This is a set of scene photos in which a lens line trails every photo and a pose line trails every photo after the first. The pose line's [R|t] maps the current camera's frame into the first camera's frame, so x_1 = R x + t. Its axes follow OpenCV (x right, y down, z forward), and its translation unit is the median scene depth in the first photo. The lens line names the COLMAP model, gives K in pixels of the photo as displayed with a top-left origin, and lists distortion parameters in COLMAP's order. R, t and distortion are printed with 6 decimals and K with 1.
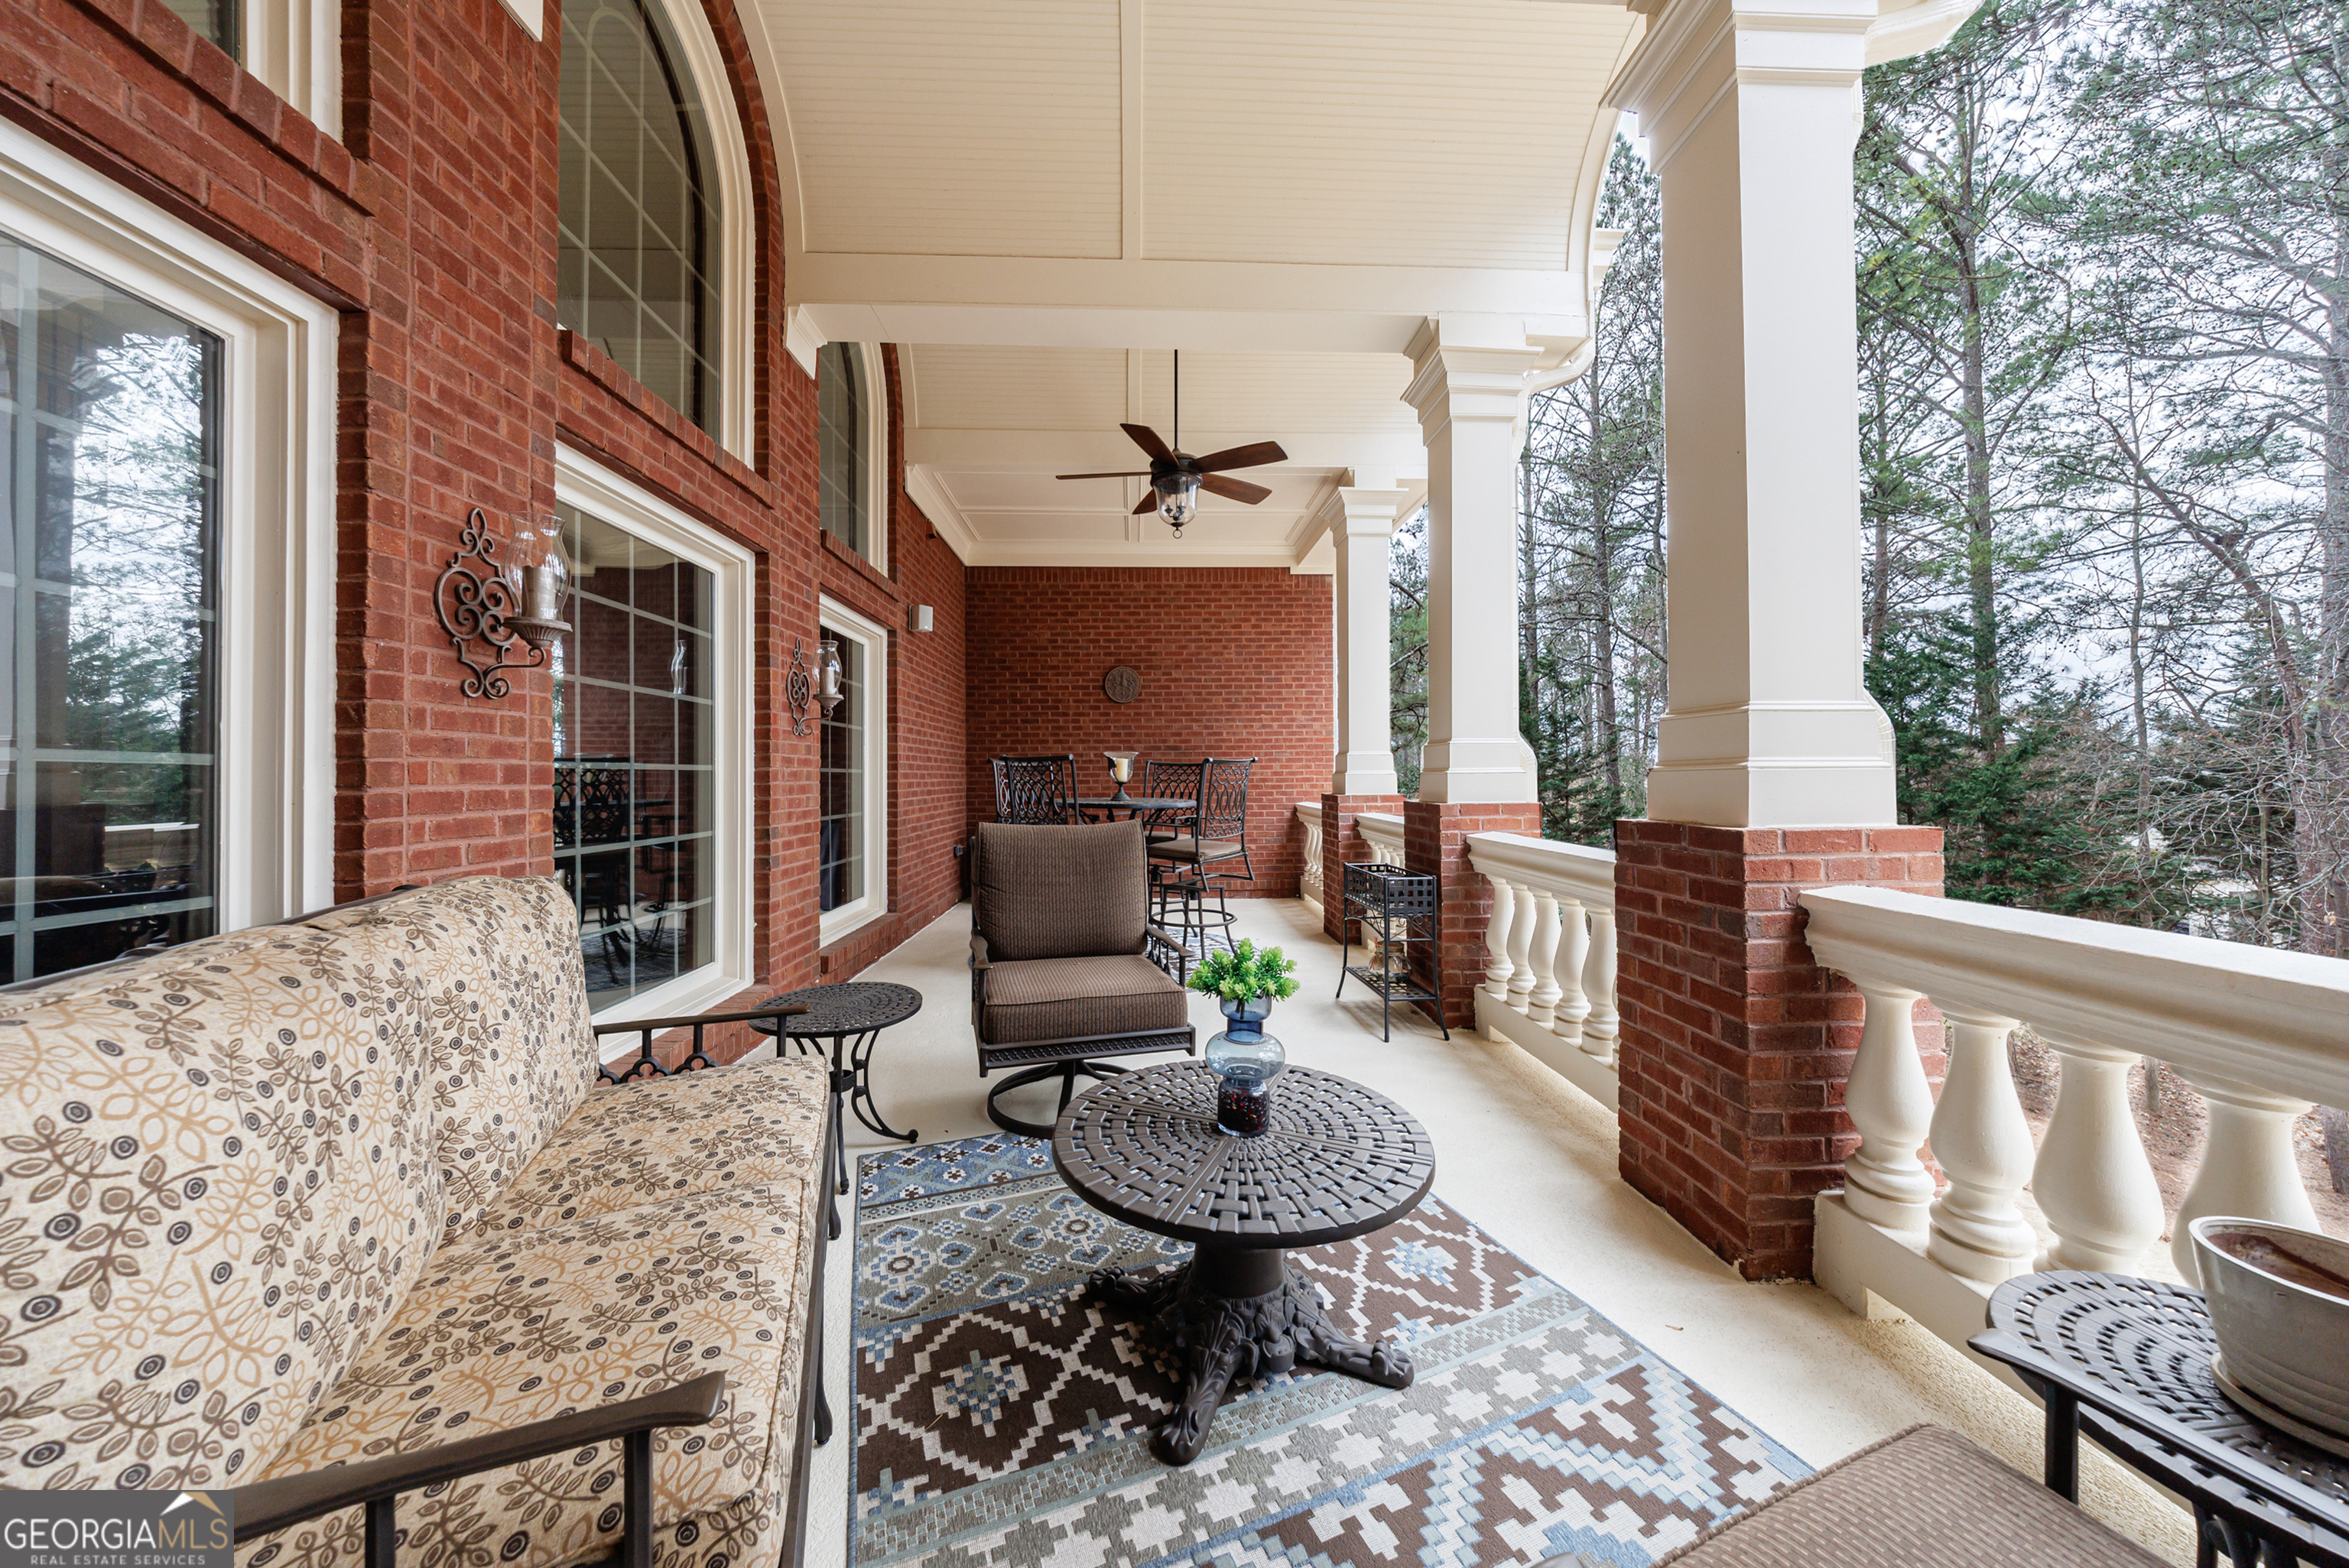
lens RADIAL K [[793.1, 0, 1172.0], [0, 793.1, 773.9], [0, 0, 1]] dist [0.001921, -0.000231]
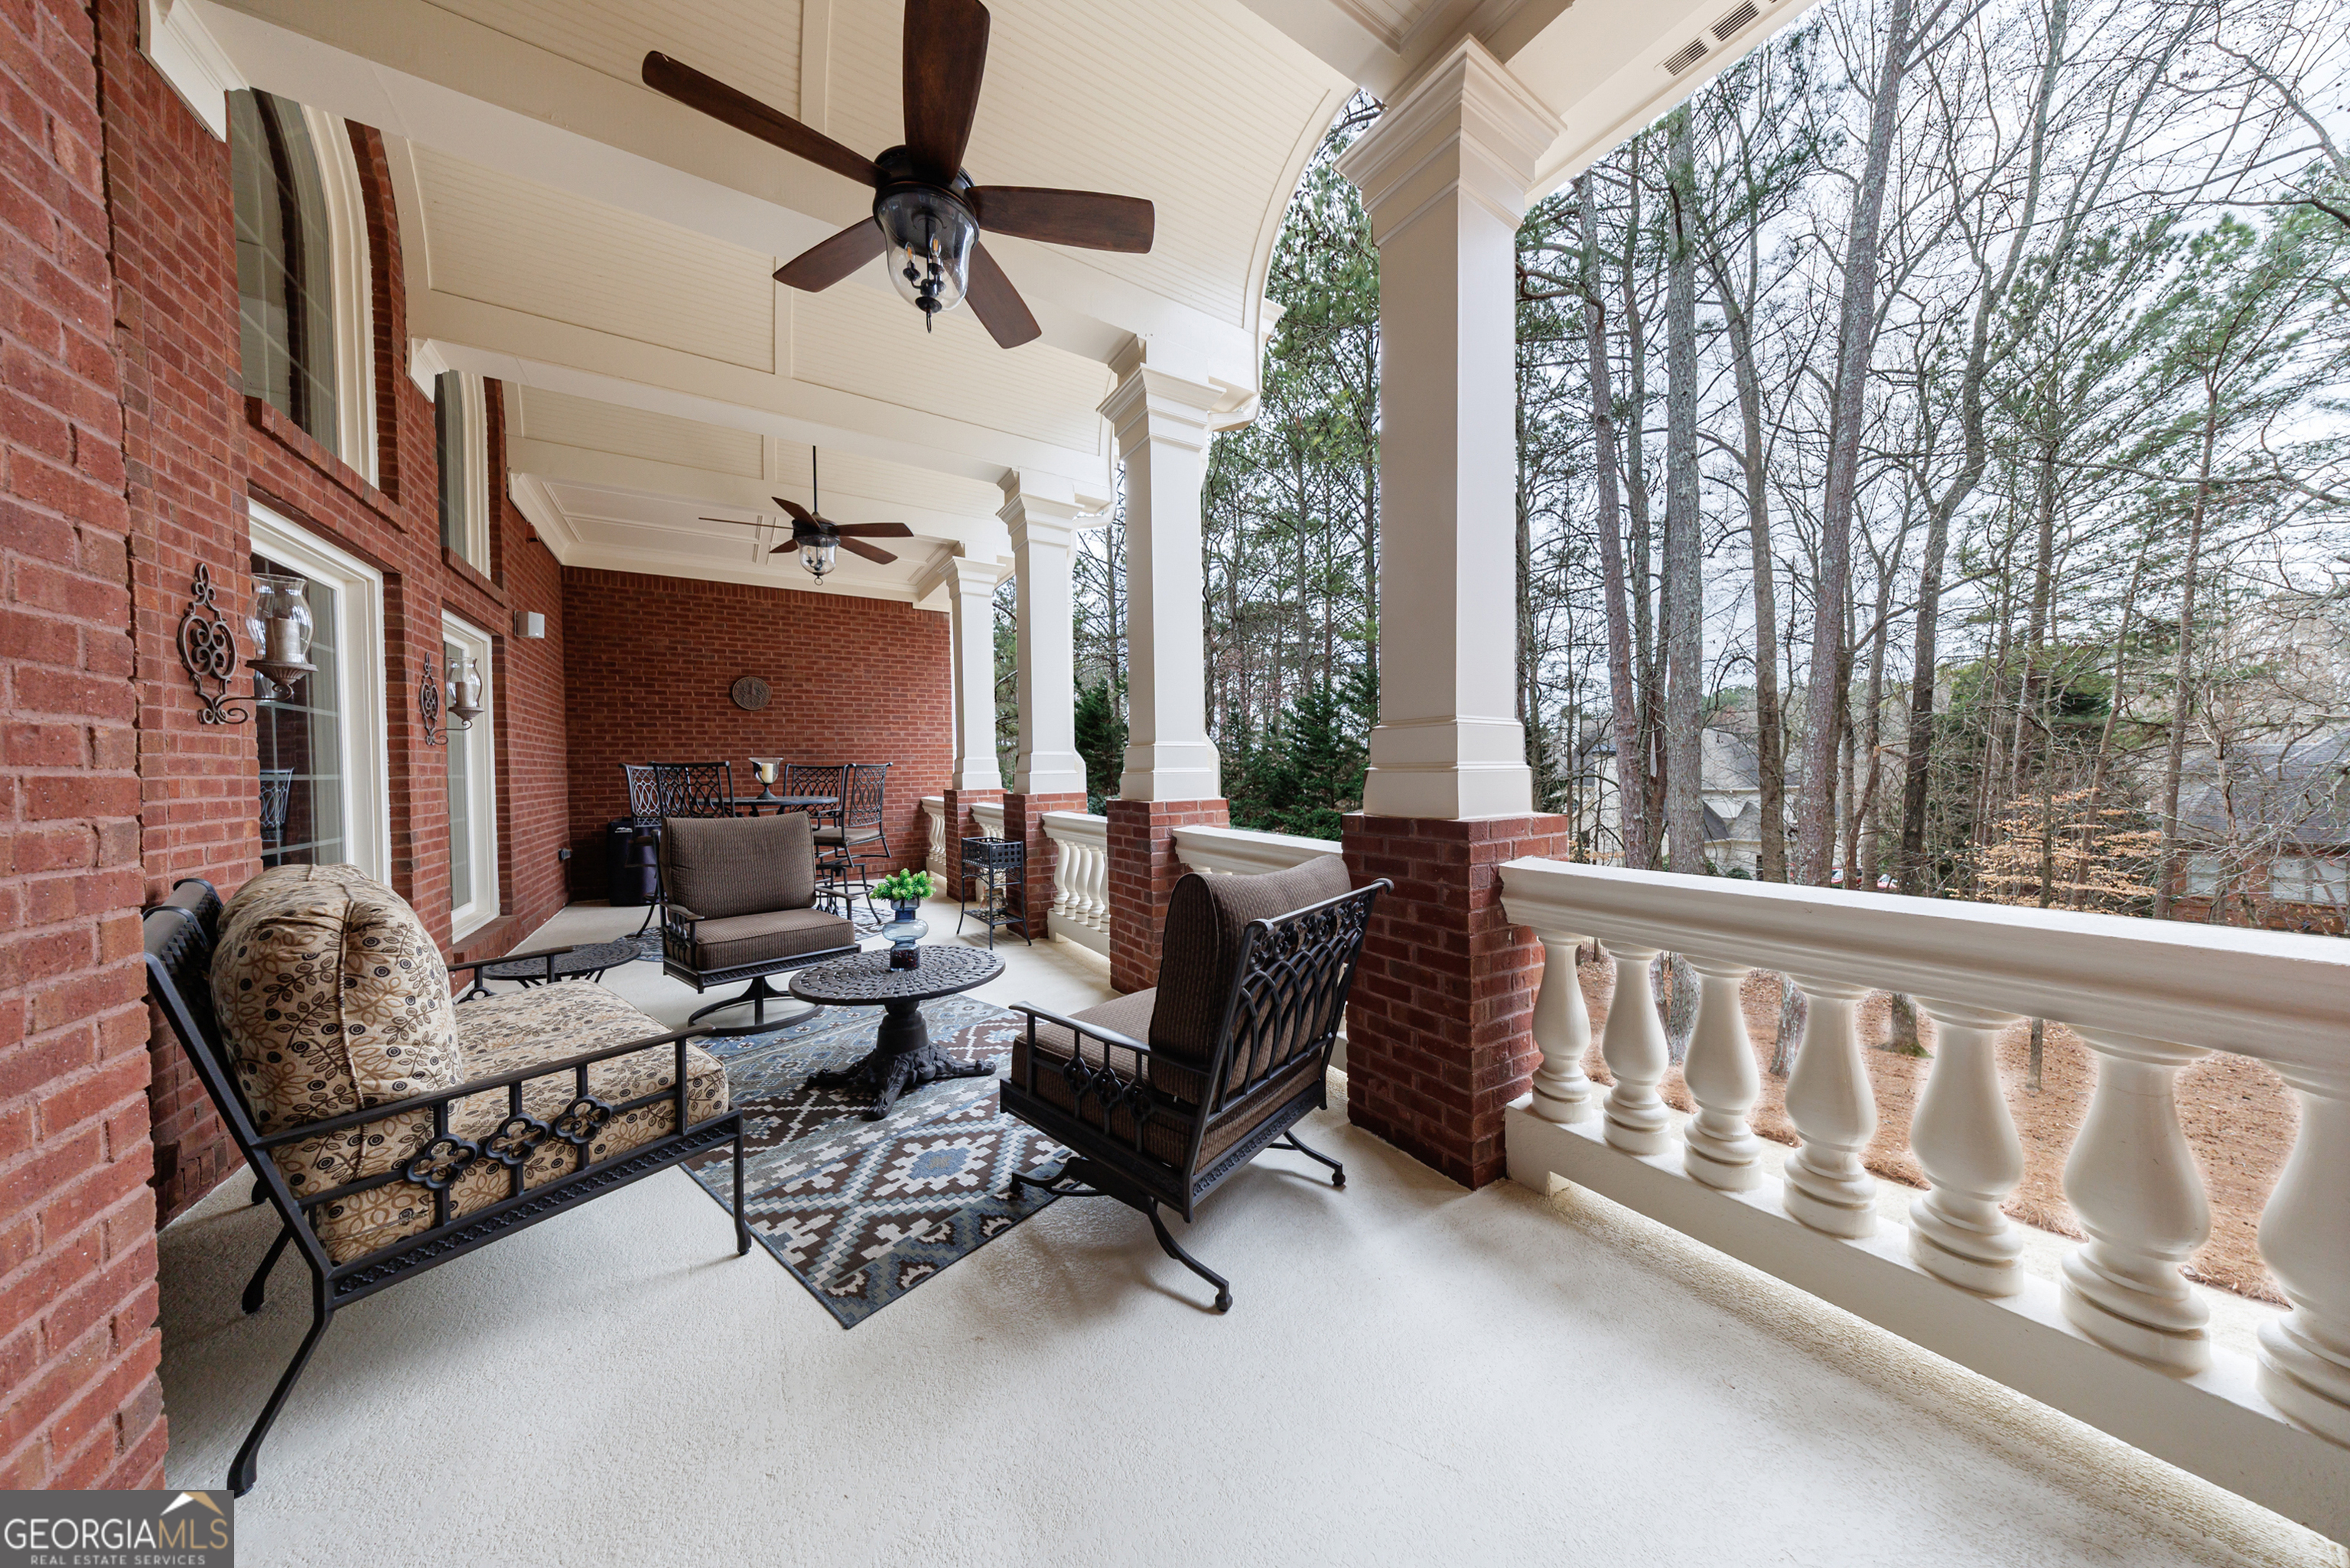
lens RADIAL K [[689.2, 0, 1179.6], [0, 689.2, 783.5], [0, 0, 1]] dist [-0.001748, -0.000578]
pose [[0.868220, -0.017318, 0.495876, -0.064103], [0.008348, 0.999759, 0.020300, -0.007978], [-0.496108, -0.013485, 0.868156, -0.318803]]
